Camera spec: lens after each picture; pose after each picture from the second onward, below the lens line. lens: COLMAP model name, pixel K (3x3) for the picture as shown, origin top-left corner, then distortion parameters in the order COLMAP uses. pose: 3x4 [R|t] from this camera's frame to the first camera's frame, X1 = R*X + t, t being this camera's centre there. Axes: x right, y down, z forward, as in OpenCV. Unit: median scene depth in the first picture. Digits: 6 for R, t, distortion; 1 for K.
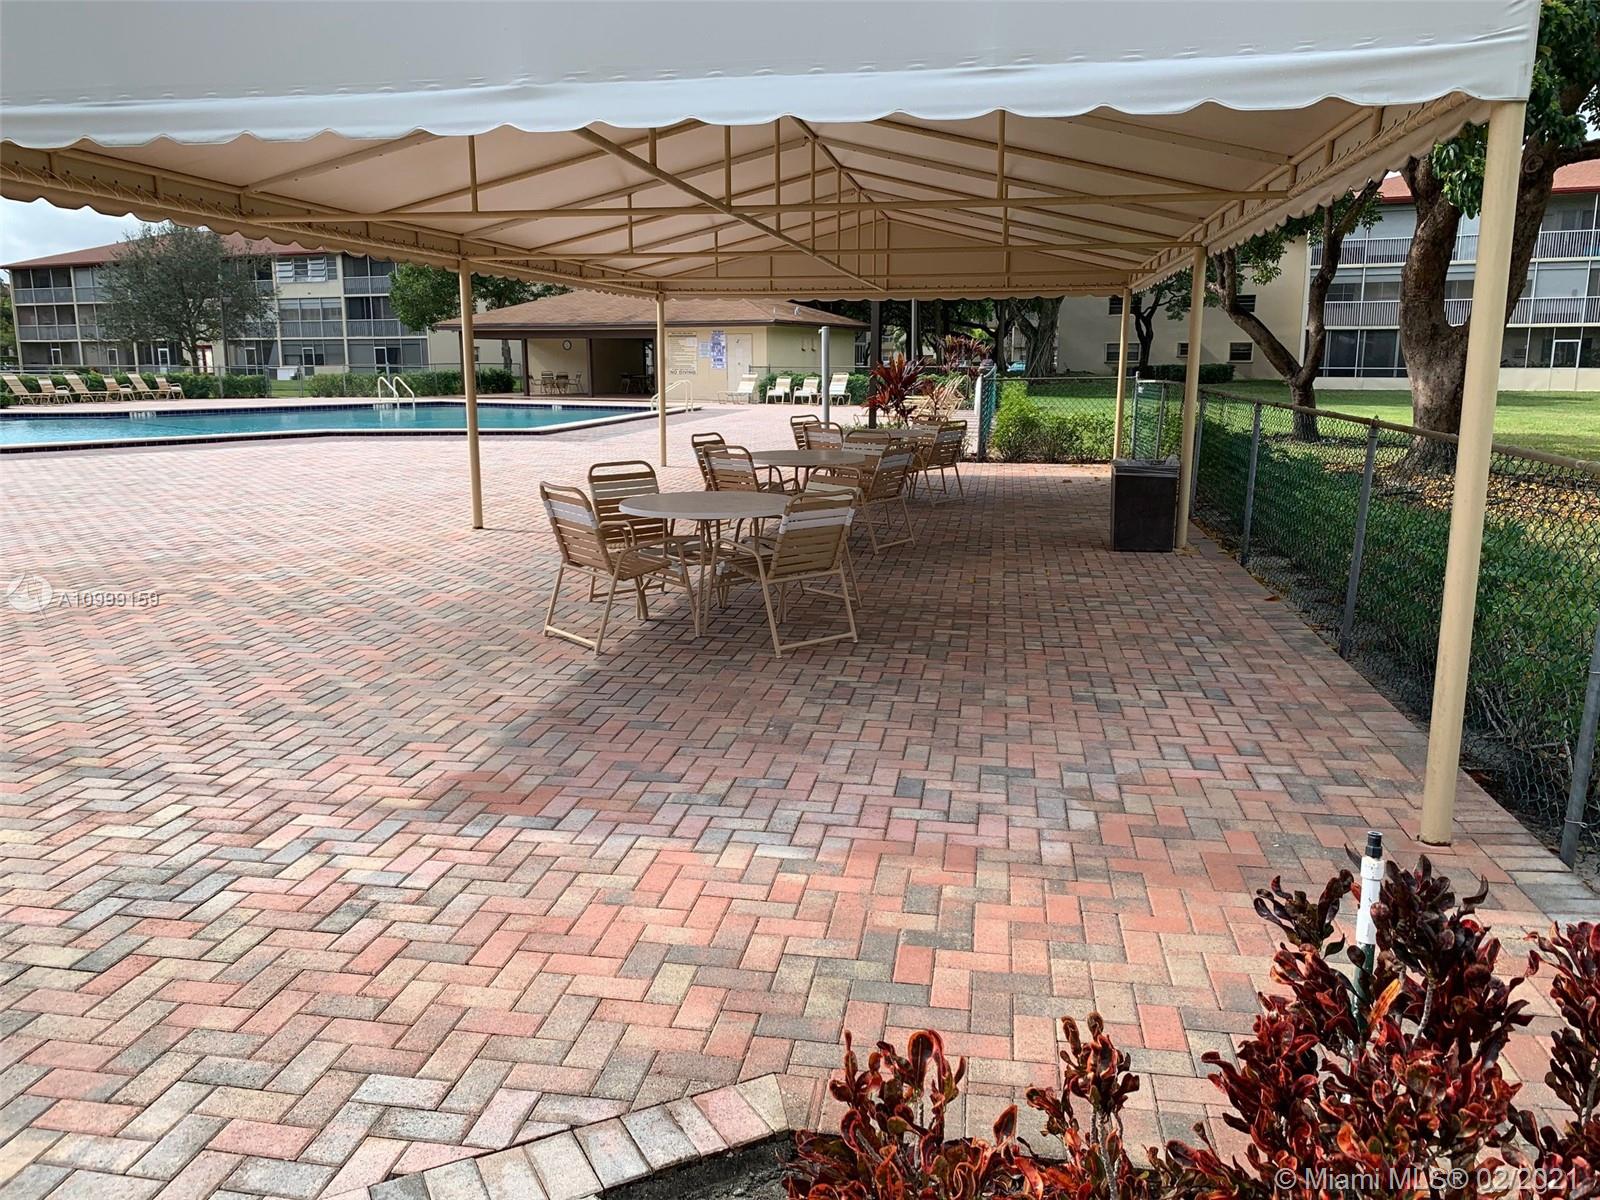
lens RADIAL K [[1205.9, 0, 801.0], [0, 1205.9, 599.7], [0, 0, 1]] dist [0.006375, -0.000388]
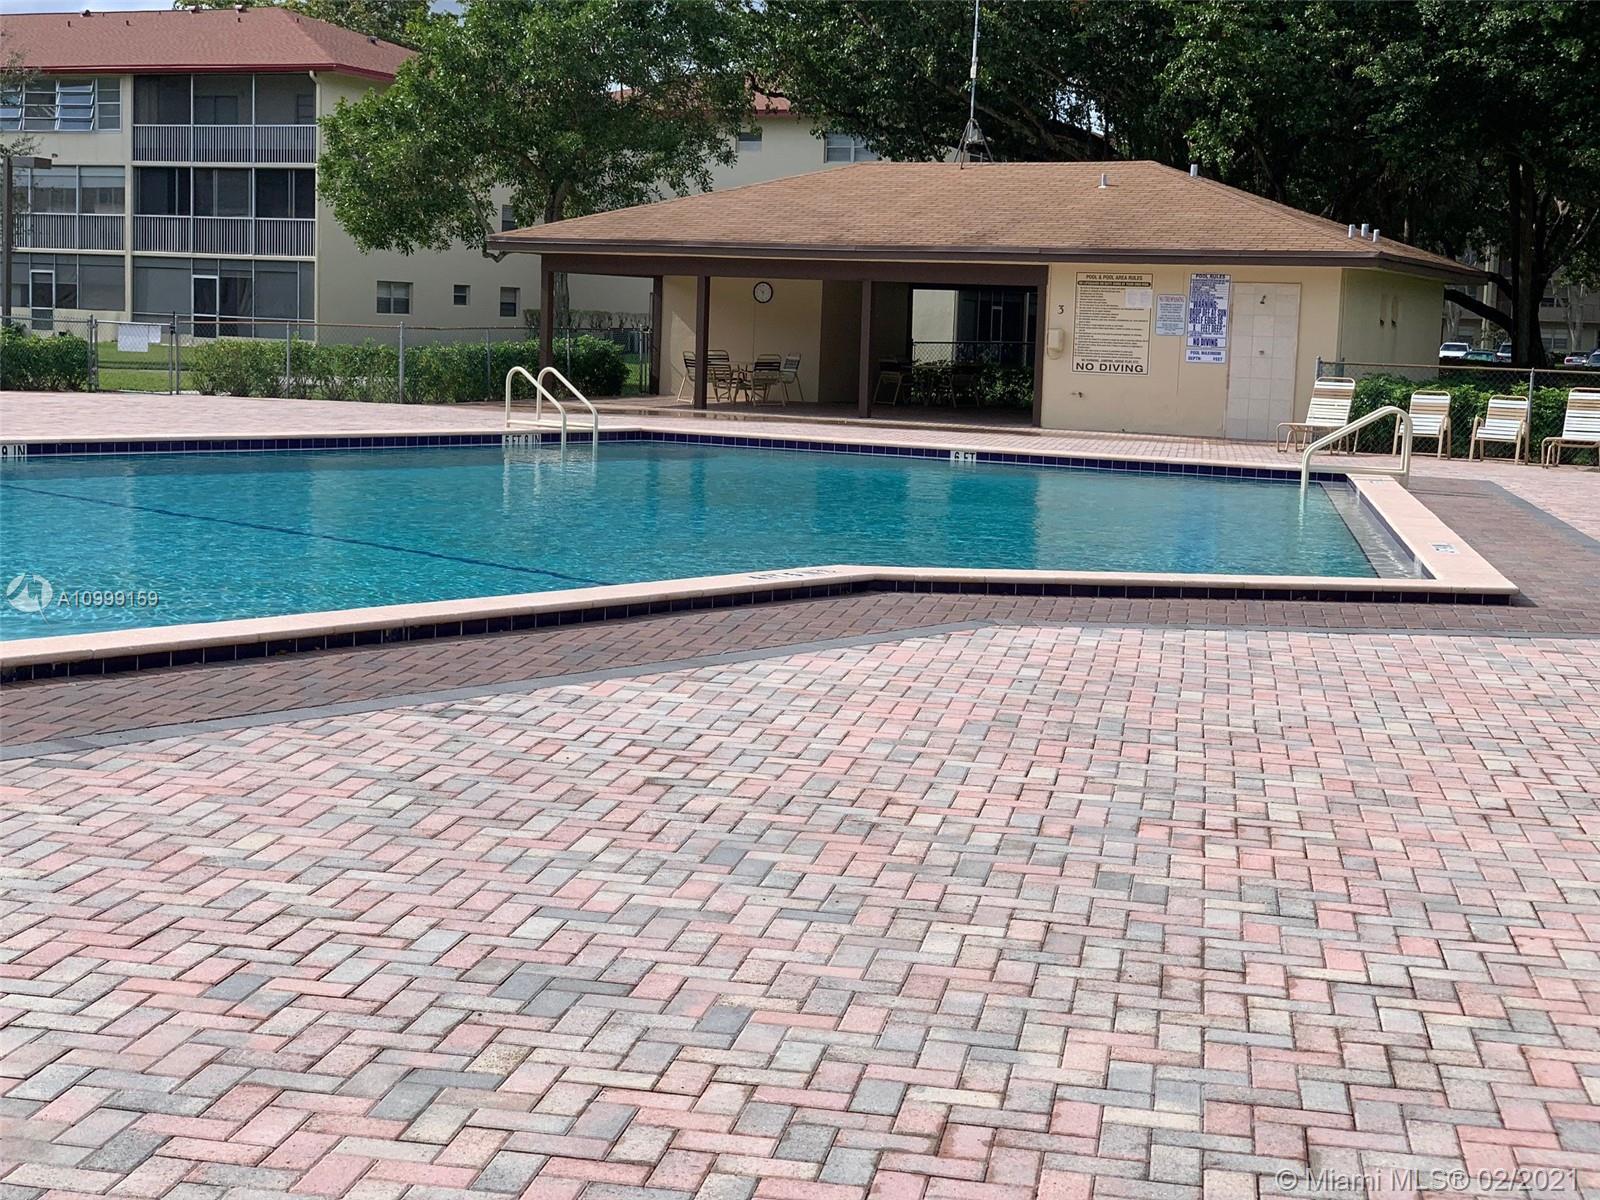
lens RADIAL K [[2400.5, 0, 796.6], [0, 2400.5, 599.2], [0, 0, 1]] dist [0.048441, 0.000000]
pose [[0.999463, 0.031097, -0.010288, -0.152583], [-0.031794, 0.996570, -0.076404, -0.029521], [0.007877, 0.076690, 0.997024, 0.121439]]
